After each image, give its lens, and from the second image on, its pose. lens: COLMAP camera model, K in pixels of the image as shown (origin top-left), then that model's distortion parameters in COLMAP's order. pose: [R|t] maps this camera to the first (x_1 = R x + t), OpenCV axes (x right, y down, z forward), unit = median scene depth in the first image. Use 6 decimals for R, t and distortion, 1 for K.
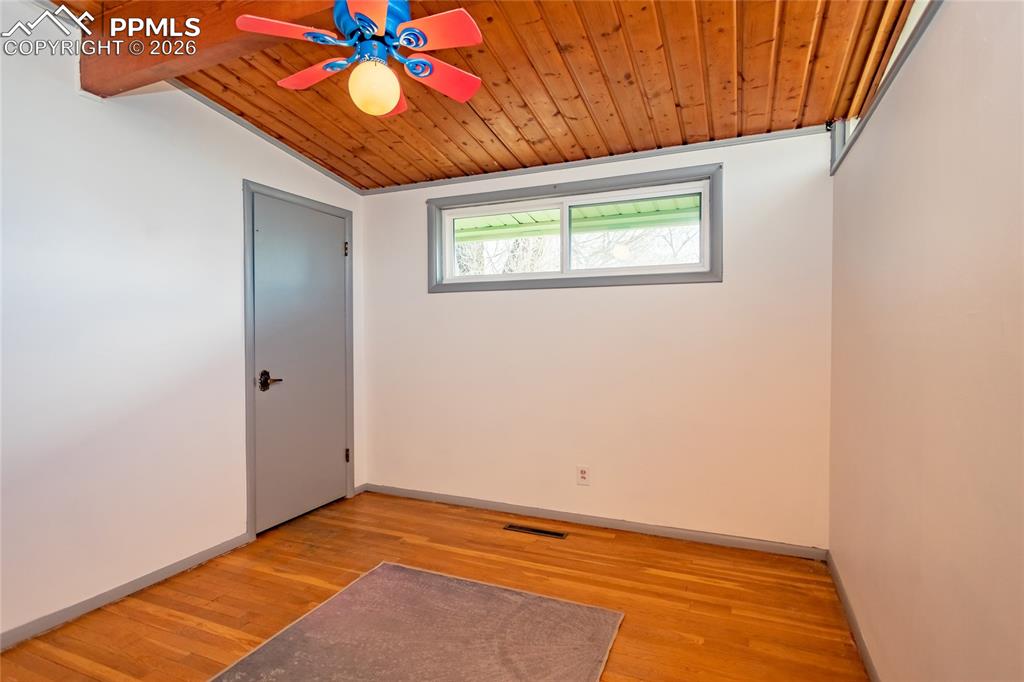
lens RADIAL K [[510.6, 0, 512.0], [0, 510.6, 341.0], [0, 0, 1]] dist [0.001984, 0.000264]
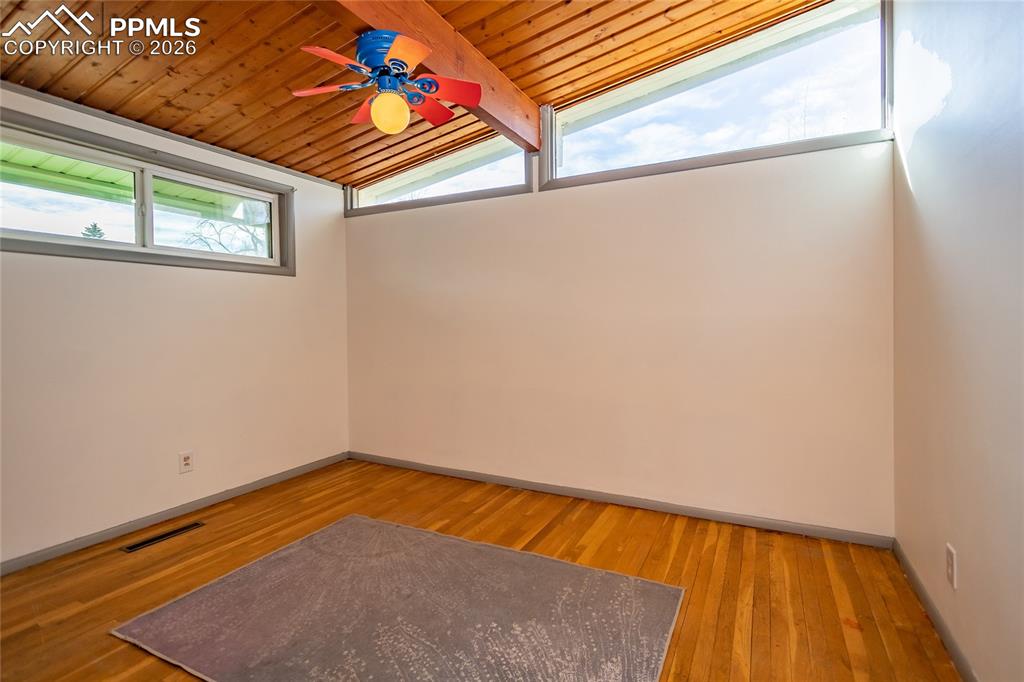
lens RADIAL K [[495.3, 0, 512.7], [0, 495.3, 310.3], [0, 0, 1]] dist [-0.000360, 0.000683]
pose [[0.056392, 0.021528, 0.998177, -0.855078], [0.025926, 0.999399, -0.023019, 0.017426], [-0.998072, 0.027177, 0.055800, 0.368535]]
